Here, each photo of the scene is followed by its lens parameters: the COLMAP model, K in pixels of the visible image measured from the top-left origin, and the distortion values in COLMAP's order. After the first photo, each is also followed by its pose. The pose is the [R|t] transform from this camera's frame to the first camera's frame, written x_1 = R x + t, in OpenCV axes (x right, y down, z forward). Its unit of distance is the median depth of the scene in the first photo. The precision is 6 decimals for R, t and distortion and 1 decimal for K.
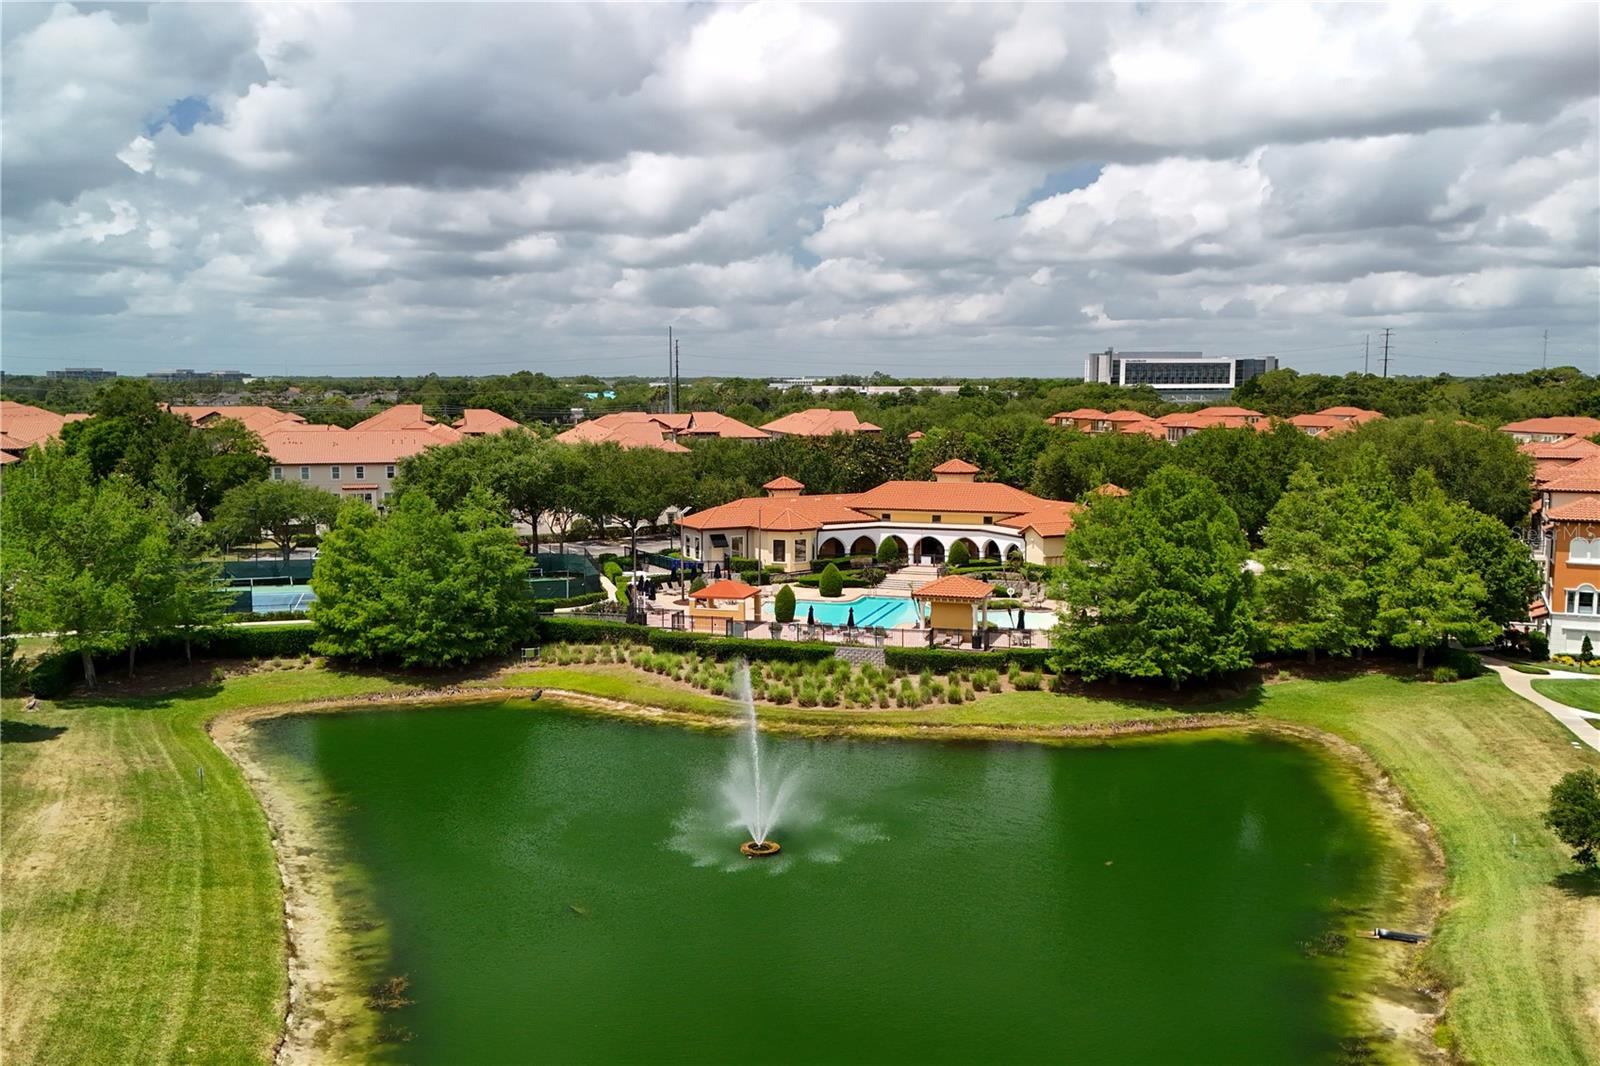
lens RADIAL K [[1405.7, 0, 802.4], [0, 1405.7, 472.9], [0, 0, 1]] dist [0.089563, -0.104746]
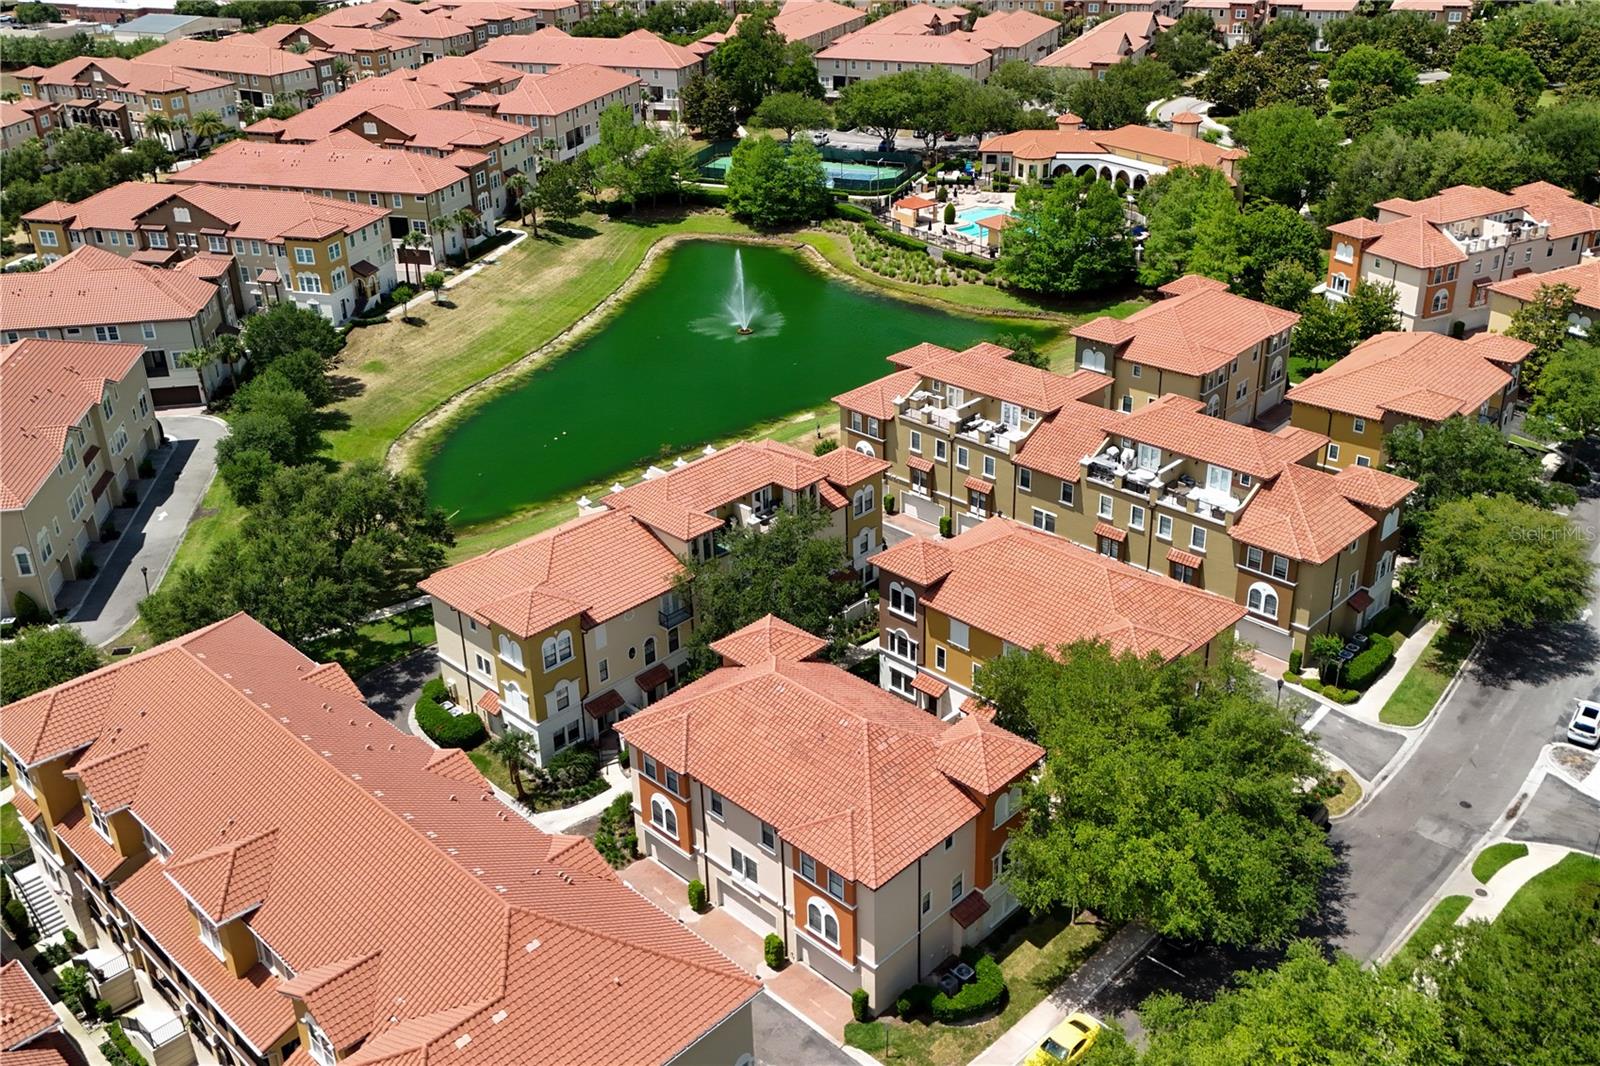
lens RADIAL K [[1425.9, 0, 806.3], [0, 1425.9, 506.9], [0, 0, 1]] dist [0.050310, -0.012789]
pose [[0.793772, 0.252608, -0.553276, 1.029367], [-0.017755, 0.918908, 0.394072, -0.302057], [0.607956, -0.302980, 0.733889, -0.603477]]
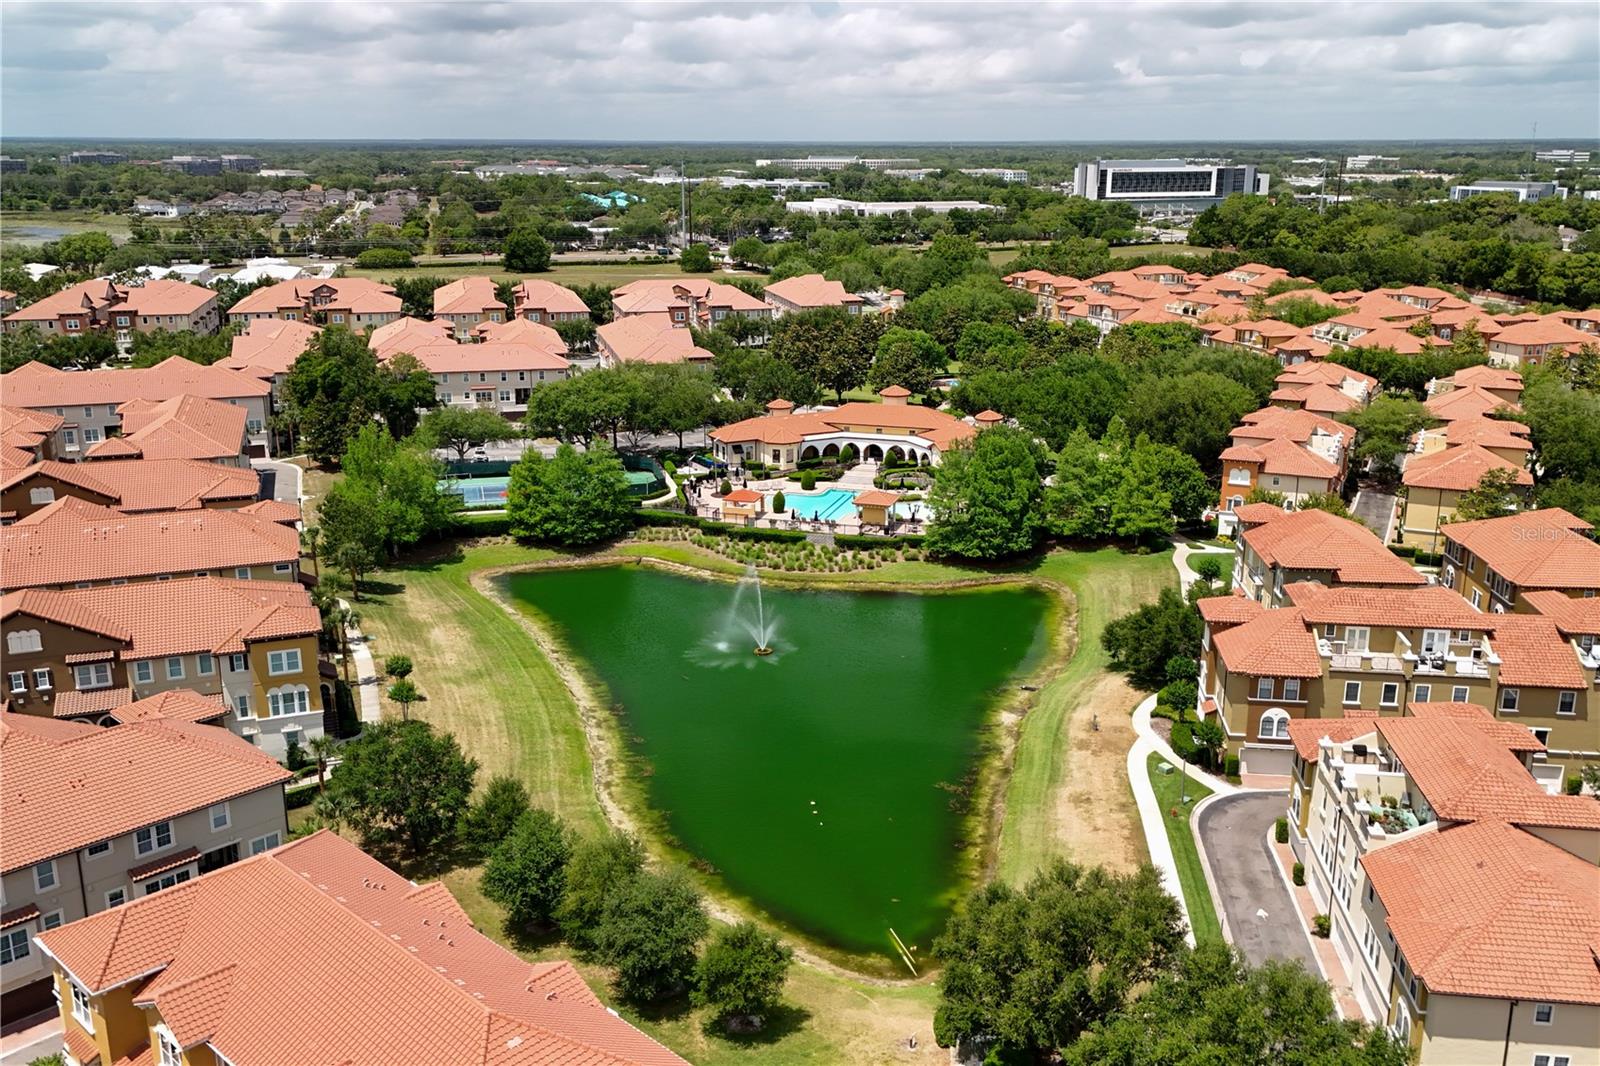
lens RADIAL K [[1405.7, 0, 802.4], [0, 1405.7, 472.9], [0, 0, 1]] dist [0.089563, -0.104746]
pose [[0.999987, 0.000225, -0.005149, 0.026915], [0.000598, 0.987210, 0.159425, -0.230061], [0.005119, -0.159426, 0.987197, -0.718660]]
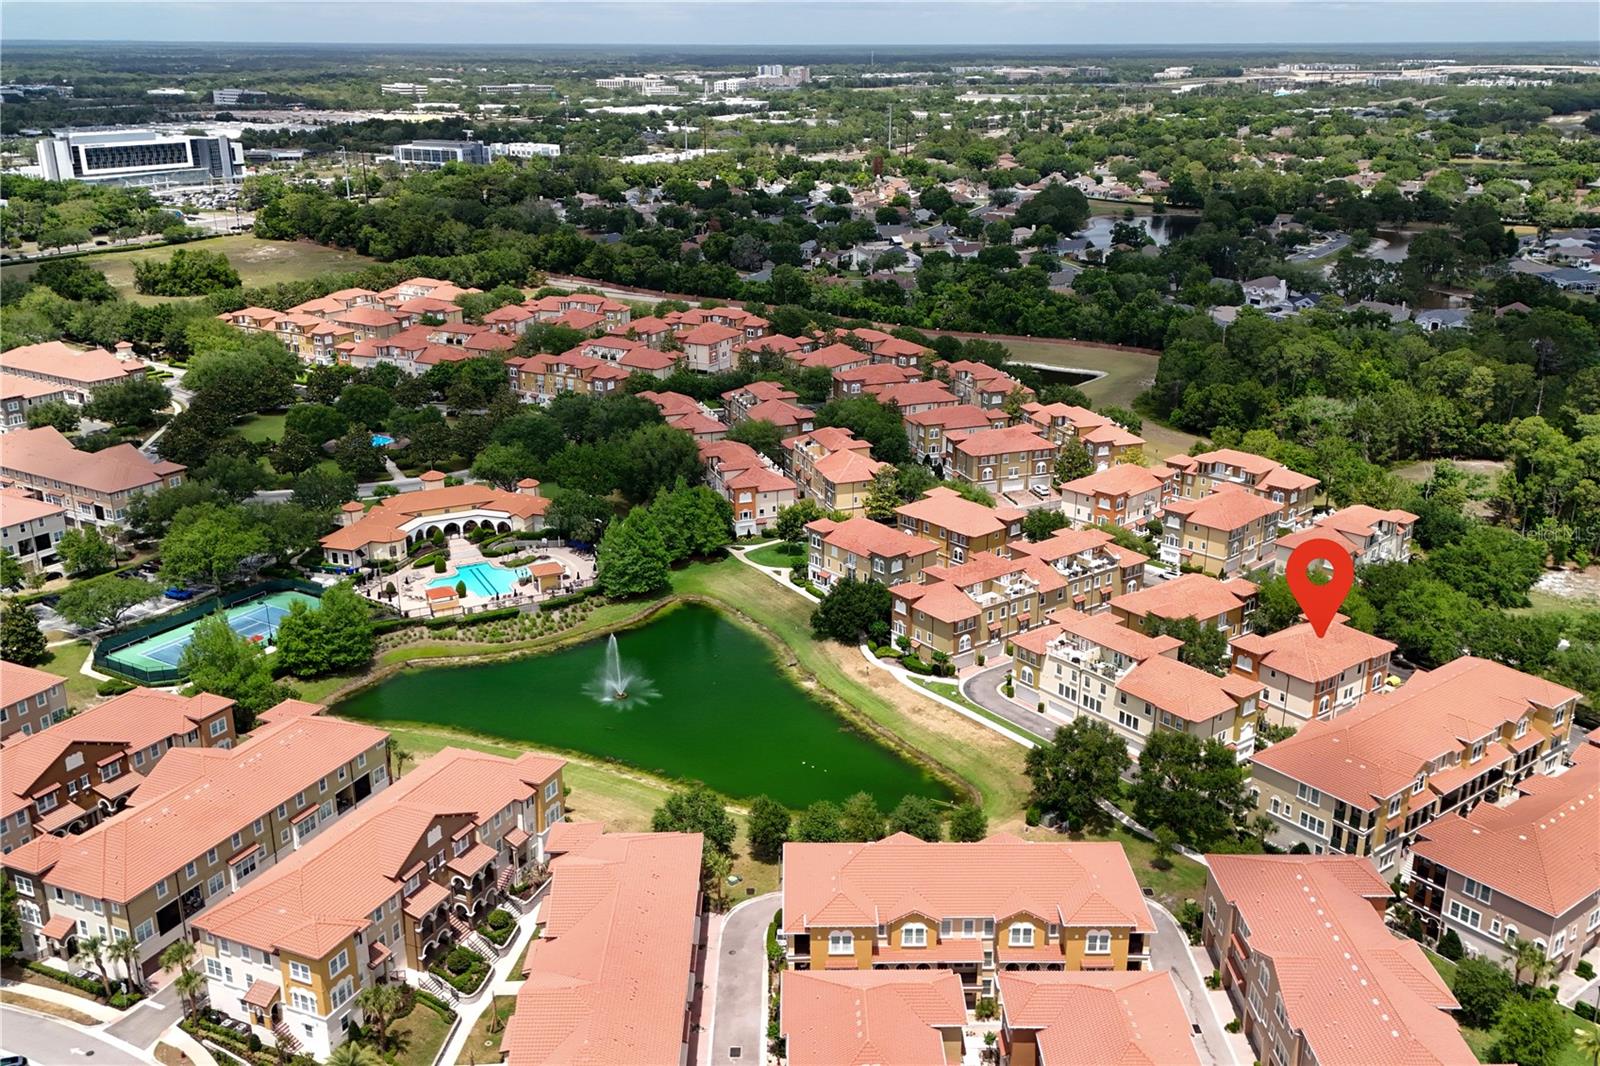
lens RADIAL K [[1405.7, 0, 802.4], [0, 1405.7, 472.9], [0, 0, 1]] dist [0.089563, -0.104746]
pose [[0.715987, -0.200143, 0.668809, -1.151187], [0.049167, 0.970101, 0.237670, -0.622686], [-0.696380, -0.137286, 0.704420, -0.943239]]
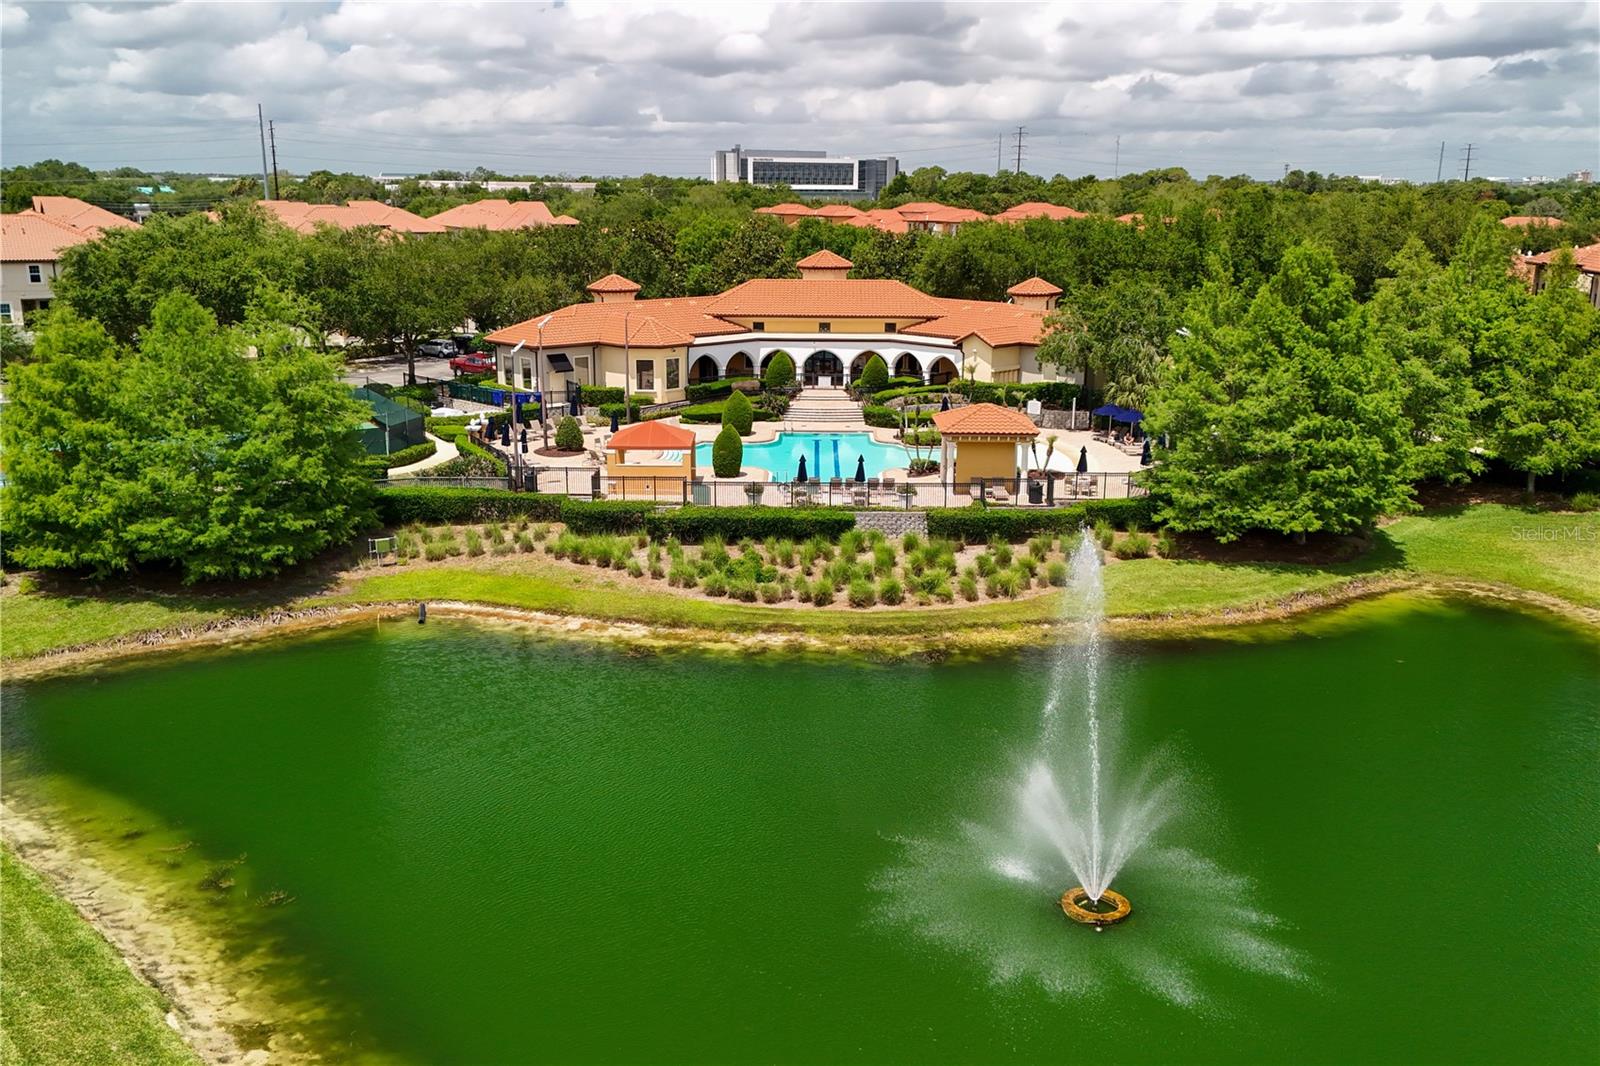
lens RADIAL K [[1425.9, 0, 806.3], [0, 1425.9, 506.9], [0, 0, 1]] dist [0.050310, -0.012789]
pose [[0.957837, -0.056884, 0.281624, -0.196714], [0.012147, 0.987346, 0.158117, 0.008094], [-0.287055, -0.148029, 0.946407, 0.331243]]
